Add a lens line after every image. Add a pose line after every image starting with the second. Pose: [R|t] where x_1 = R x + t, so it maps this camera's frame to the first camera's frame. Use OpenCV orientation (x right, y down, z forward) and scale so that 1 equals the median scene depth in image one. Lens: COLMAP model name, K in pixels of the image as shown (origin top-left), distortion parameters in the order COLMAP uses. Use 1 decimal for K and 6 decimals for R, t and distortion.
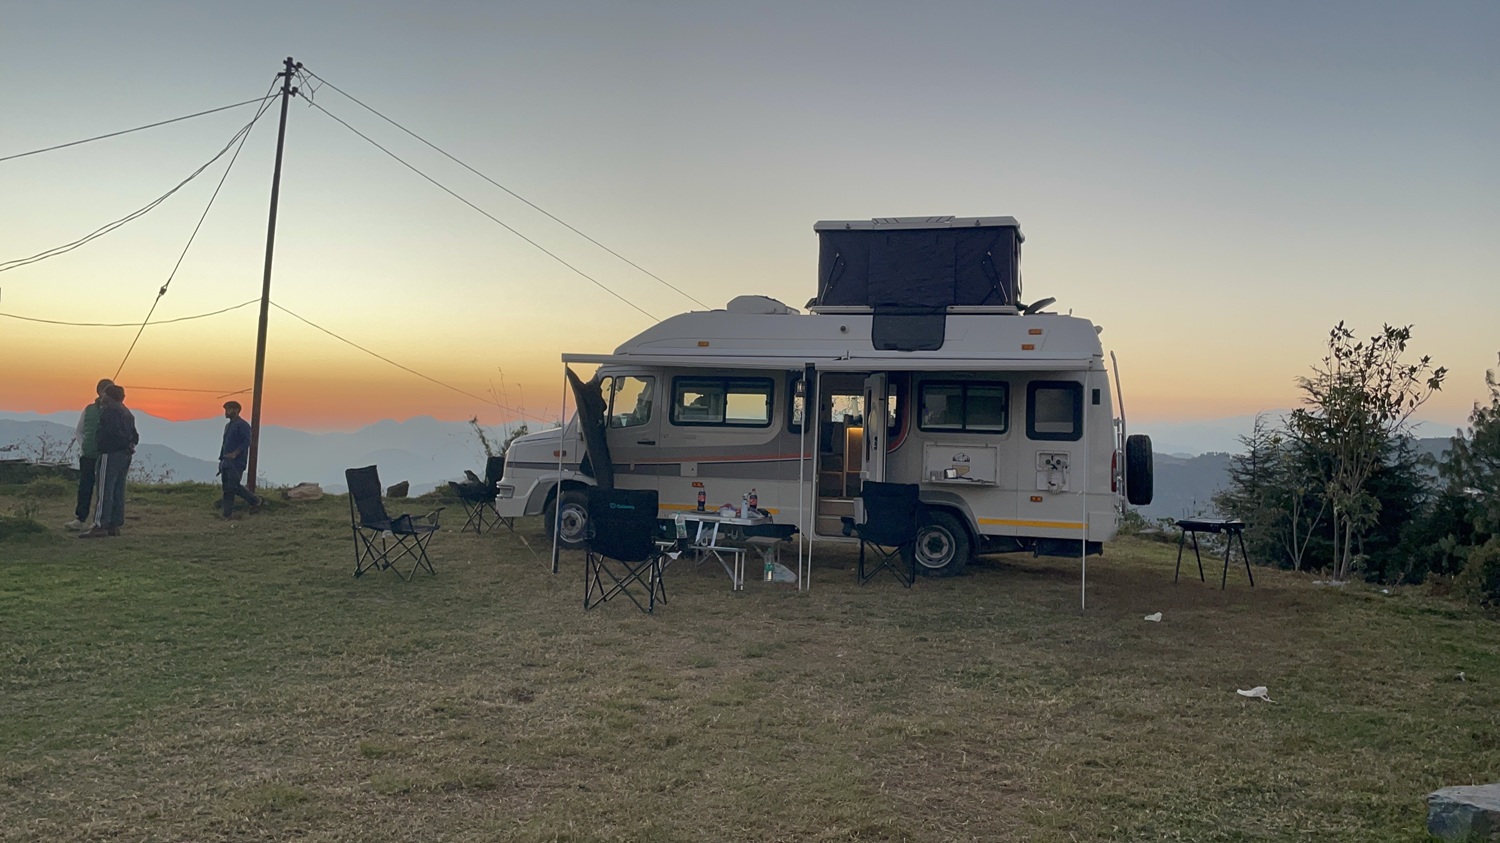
lens RADIAL K [[1334.6, 0, 749.9], [0, 1334.6, 421.4], [0, 0, 1]] dist [0.005566, -0.003531]
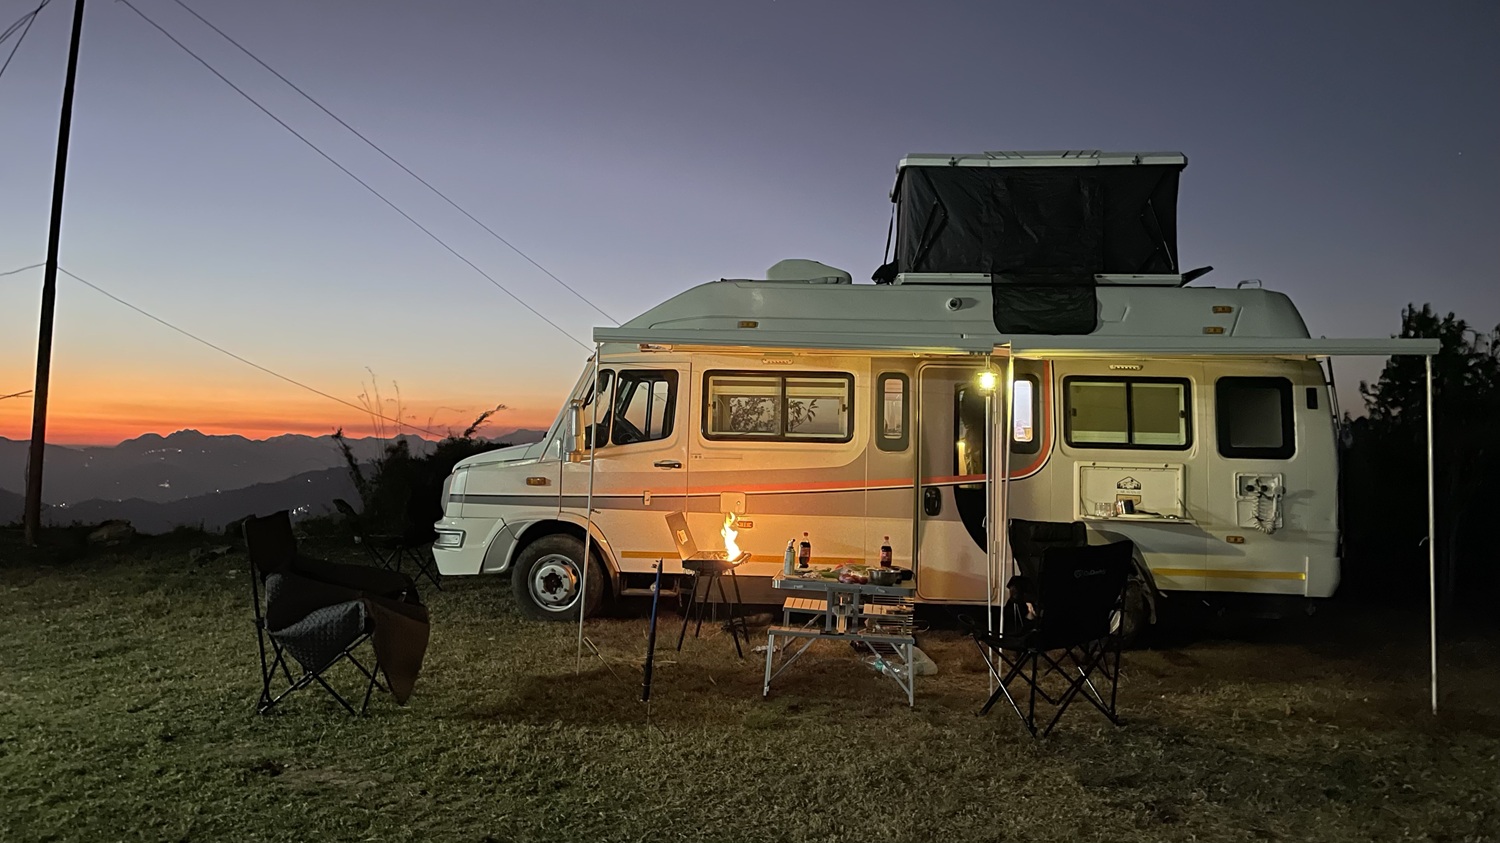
lens RADIAL K [[1238.6, 0, 747.3], [0, 1238.6, 415.2], [0, 0, 1]] dist [0.052901, -0.002604]
pose [[0.983449, -0.002495, 0.181170, -0.158849], [0.004934, 0.999903, -0.013015, -0.001661], [-0.181120, 0.013694, 0.983366, 0.363815]]
